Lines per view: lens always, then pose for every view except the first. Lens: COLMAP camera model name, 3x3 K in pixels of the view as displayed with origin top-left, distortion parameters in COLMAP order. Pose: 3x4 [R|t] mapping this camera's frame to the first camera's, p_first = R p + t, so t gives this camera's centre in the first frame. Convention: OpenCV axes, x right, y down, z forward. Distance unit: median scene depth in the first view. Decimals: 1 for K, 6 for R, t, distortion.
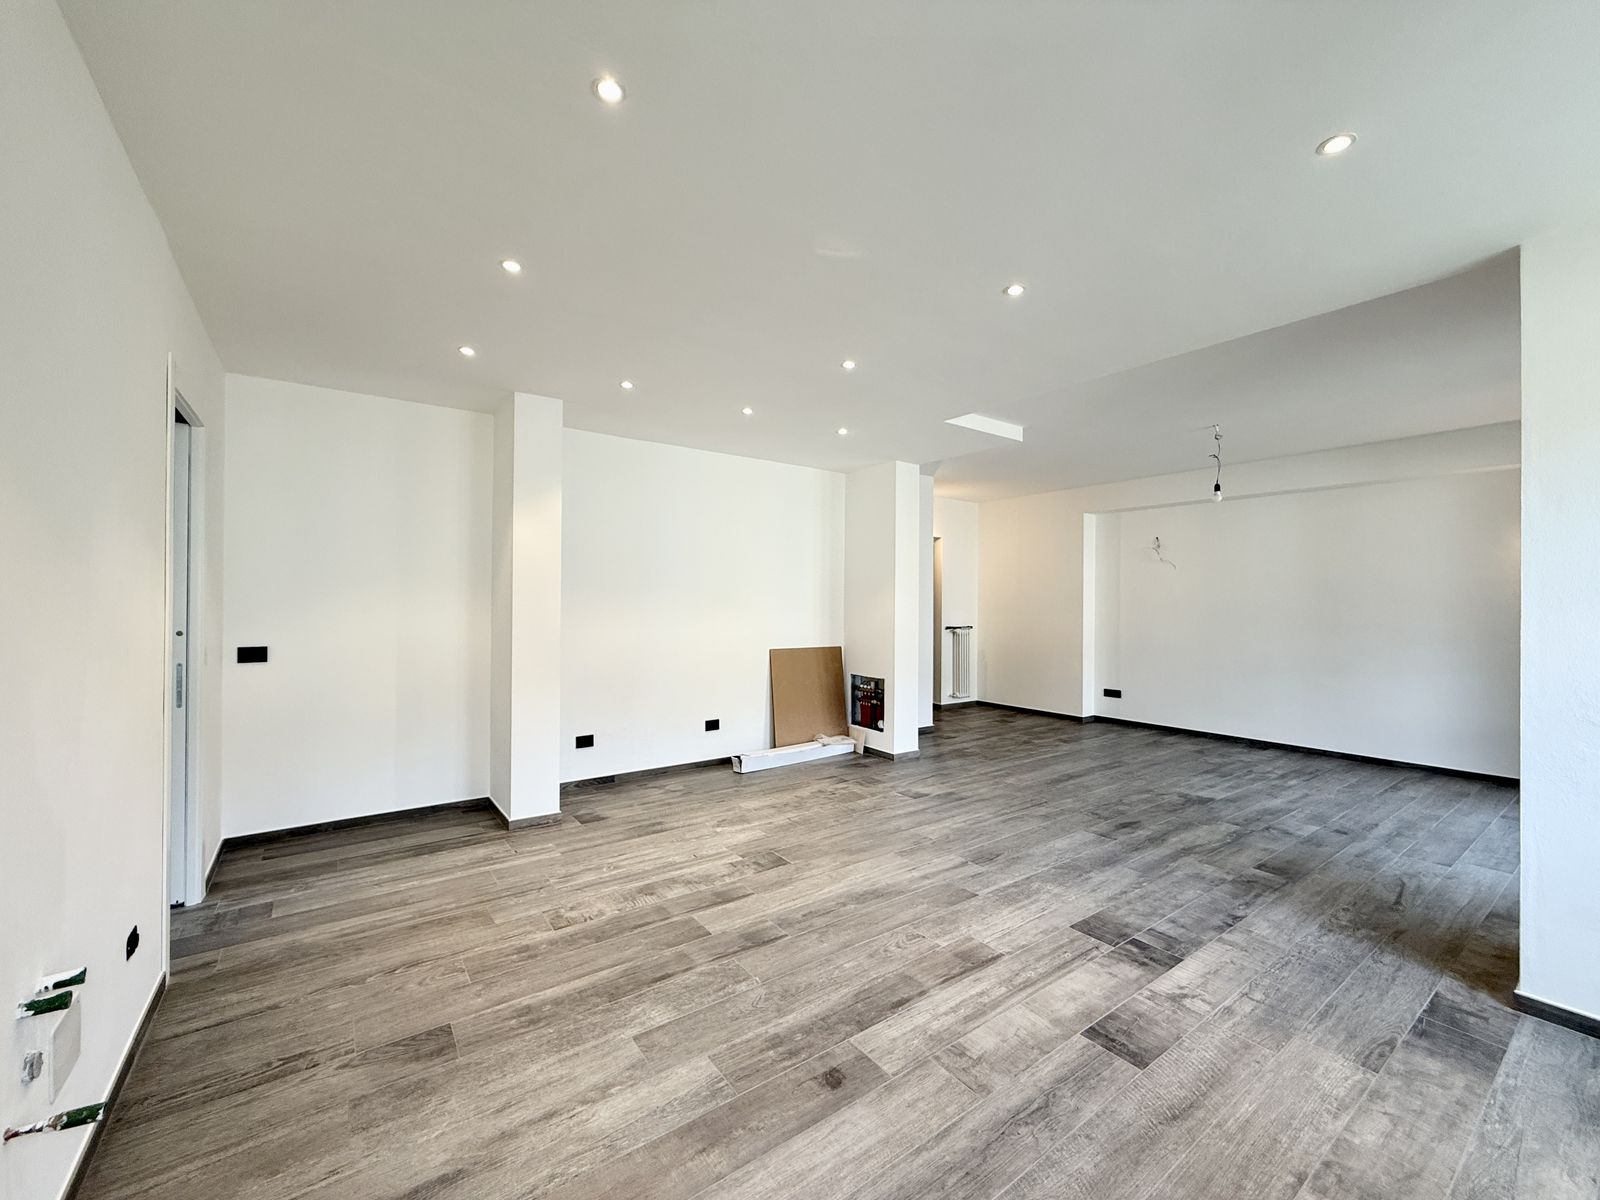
lens RADIAL K [[641.3, 0, 796.2], [0, 641.3, 601.3], [0, 0, 1]] dist [0.000281, -0.000223]
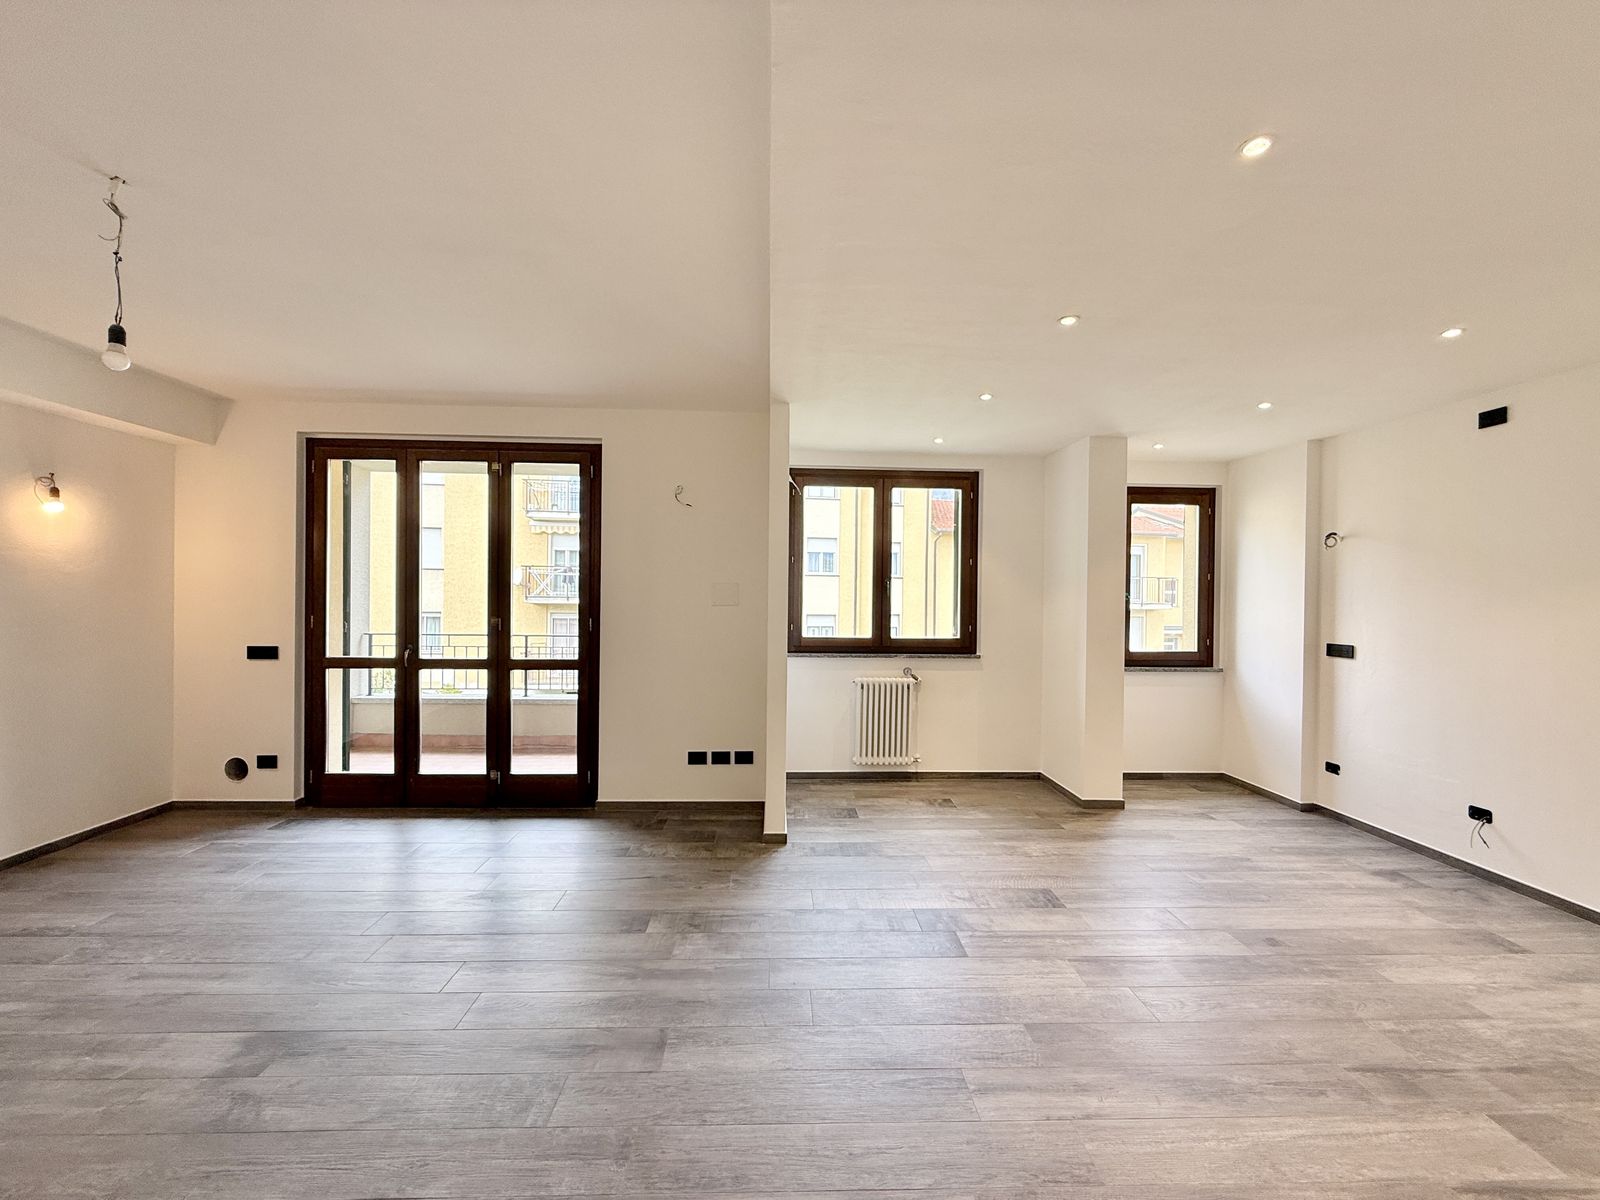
lens RADIAL K [[636.2, 0, 797.9], [0, 636.2, 600.8], [0, 0, 1]] dist [-0.000374, 0.000108]
pose [[-0.831560, -0.020596, 0.555053, 0.093139], [-0.018054, 0.999786, 0.010051, -0.027285], [-0.555141, -0.001663, -0.831755, 1.540342]]
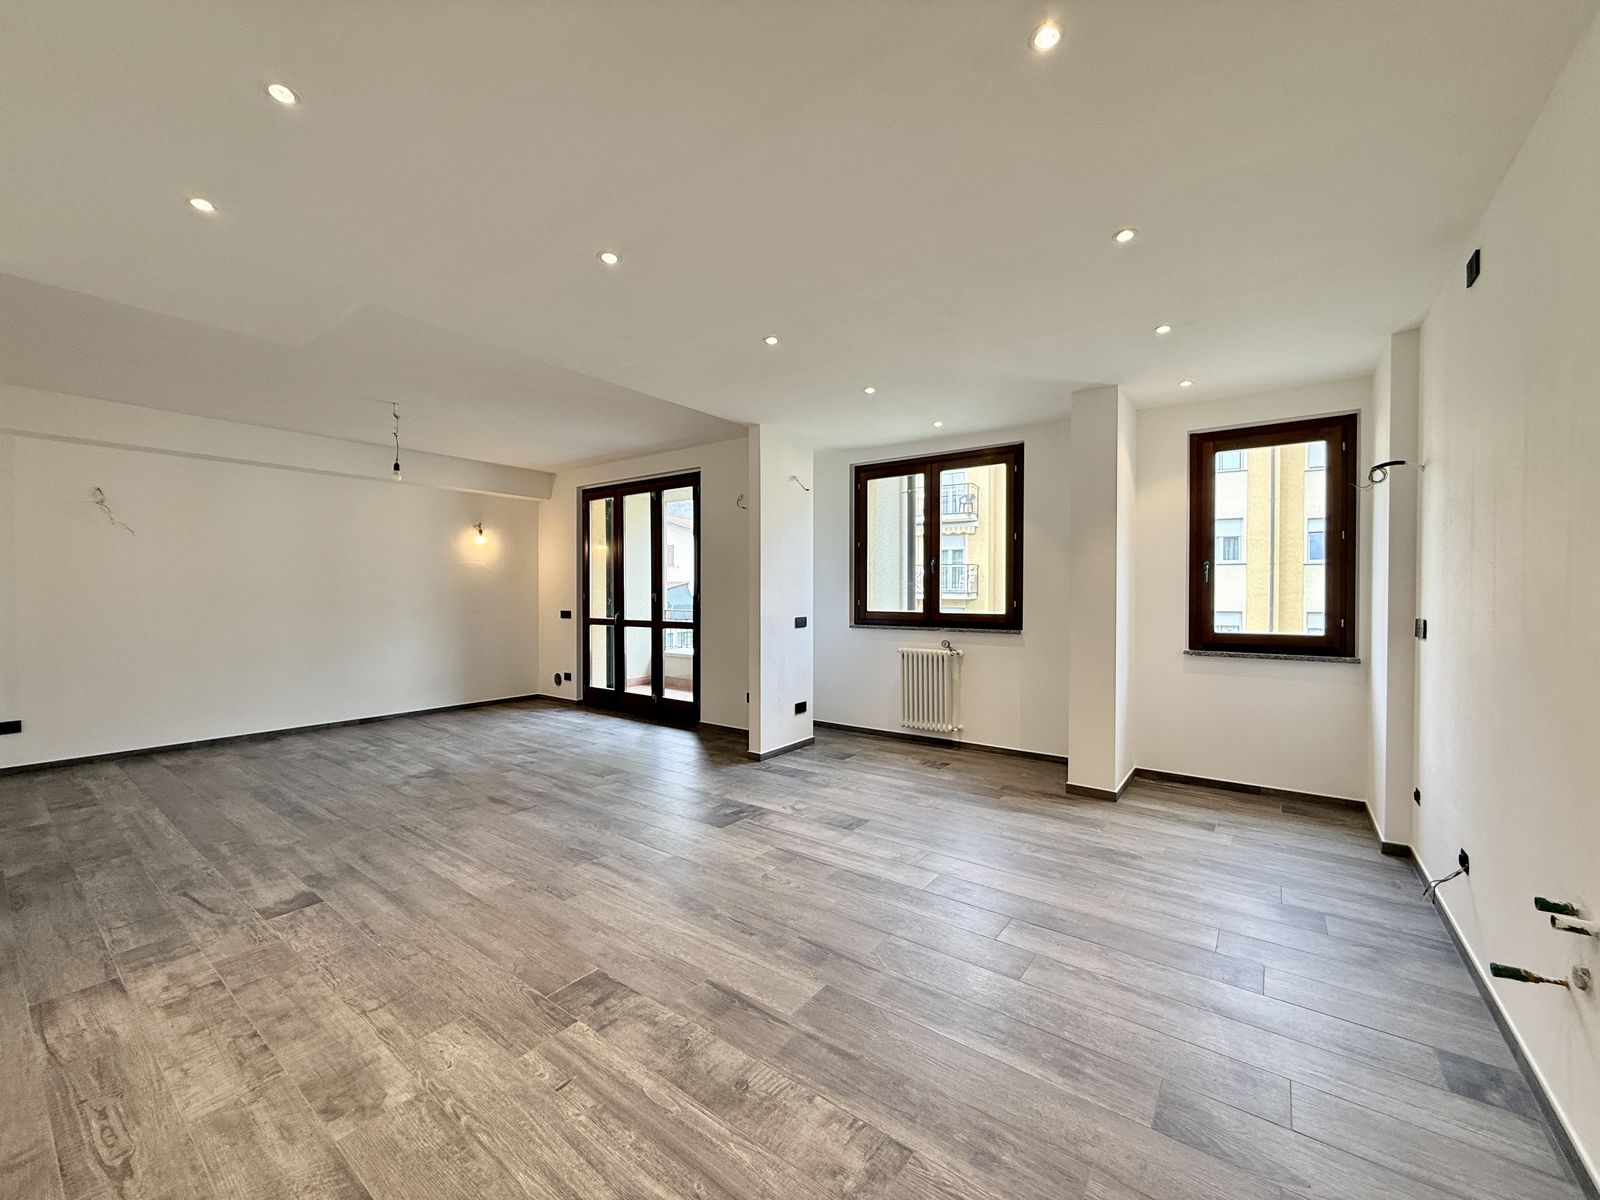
lens RADIAL K [[638.3, 0, 798.0], [0, 638.3, 600.2], [0, 0, 1]] dist [-0.000522, 0.000267]
pose [[-0.299582, -0.017750, 0.953906, -0.680436], [-0.004594, 0.999842, 0.017162, 0.014496], [-0.954060, 0.000759, -0.299616, 0.985119]]
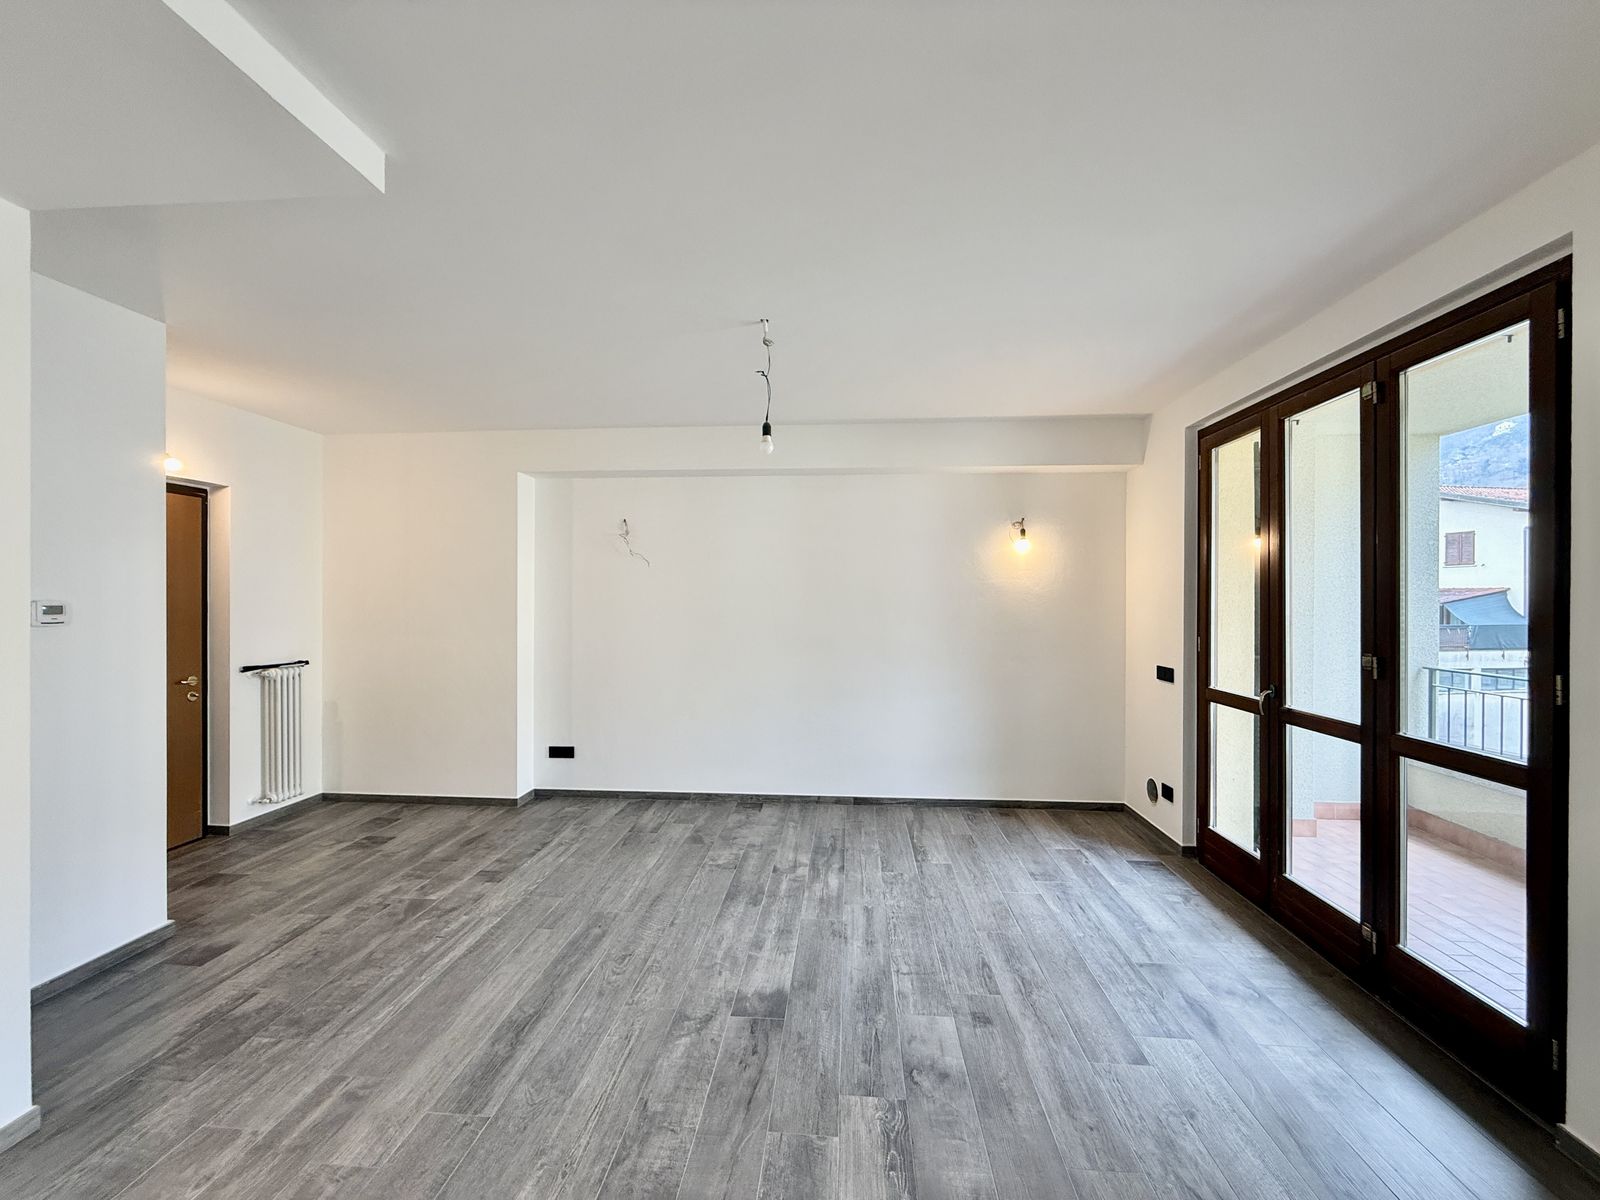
lens RADIAL K [[638.3, 0, 798.0], [0, 638.3, 600.2], [0, 0, 1]] dist [-0.000522, 0.000267]
pose [[0.646977, -0.006195, 0.762484, 0.327926], [-0.000015, 0.999967, 0.008137, -0.038635], [-0.762509, -0.005276, 0.646956, 0.848651]]
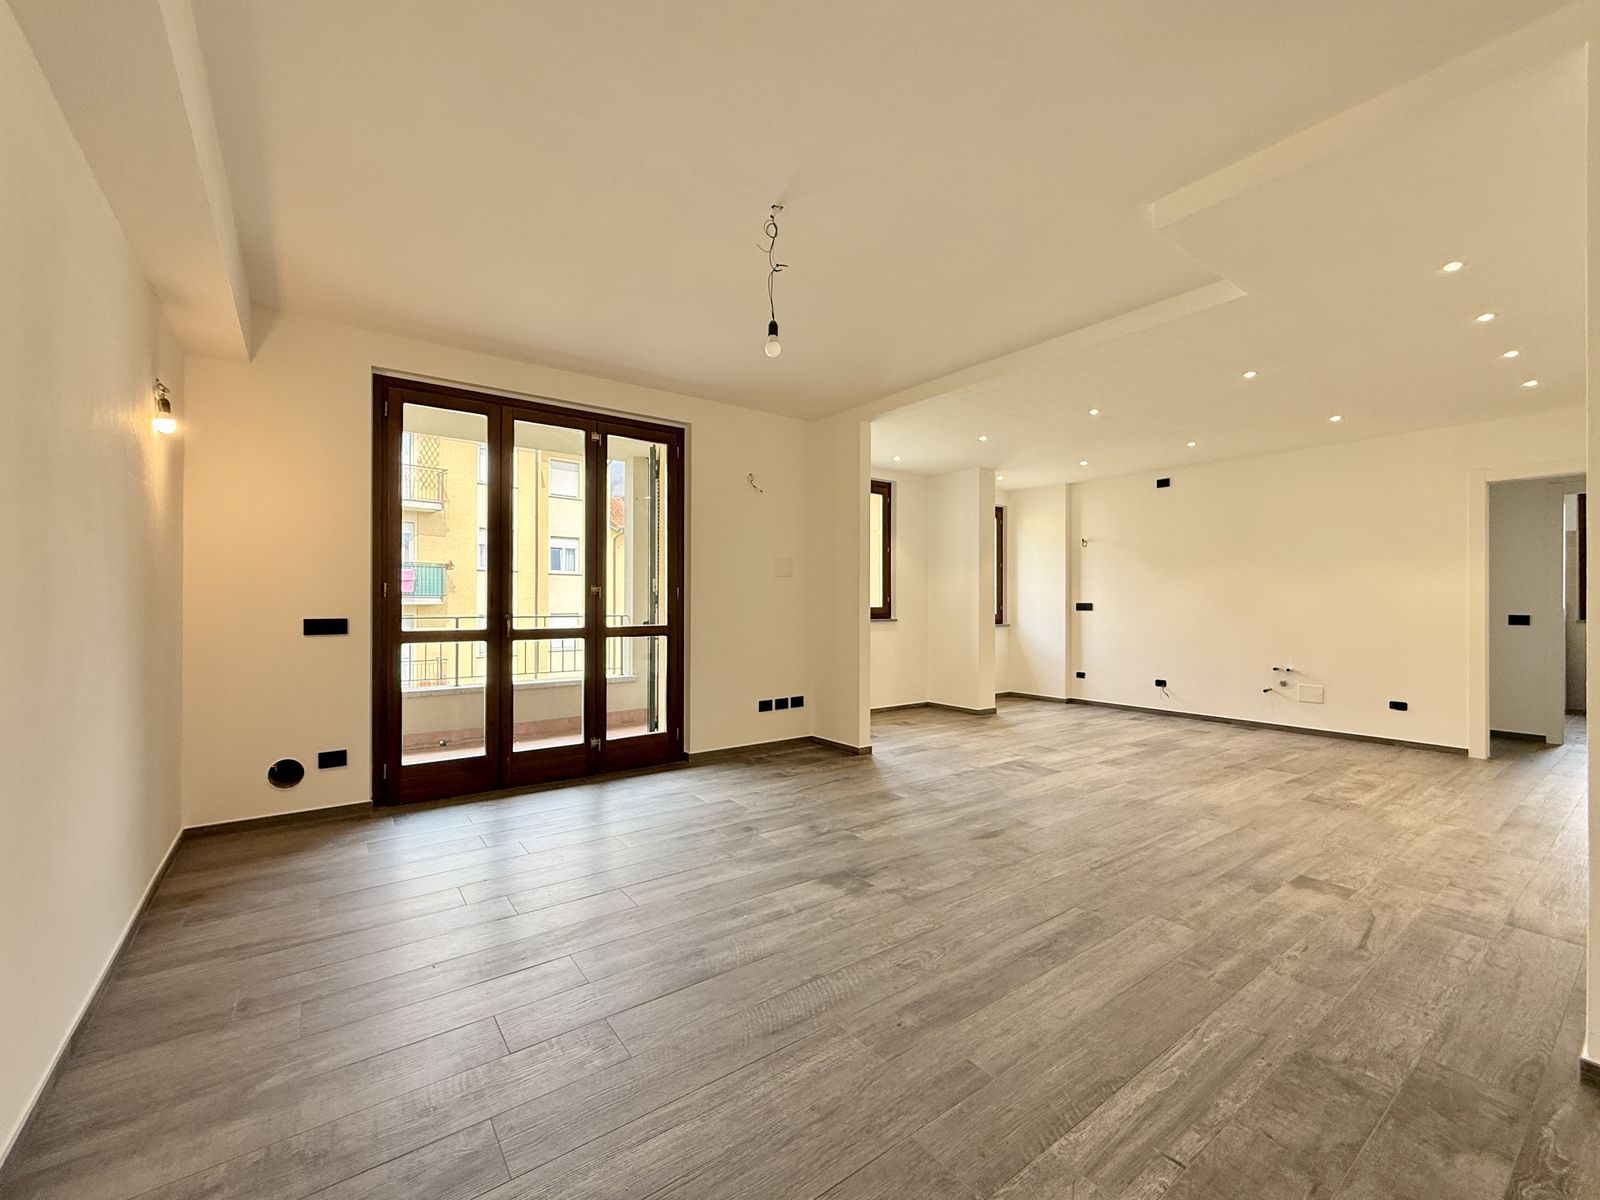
lens RADIAL K [[660.4, 0, 798.1], [0, 660.4, 599.8], [0, 0, 1]] dist [-0.000663, -0.000061]
pose [[-0.999910, -0.008669, -0.010276, 0.899898], [-0.008617, 0.999950, -0.005035, 0.060578], [0.010319, -0.004946, -0.999935, 2.151004]]
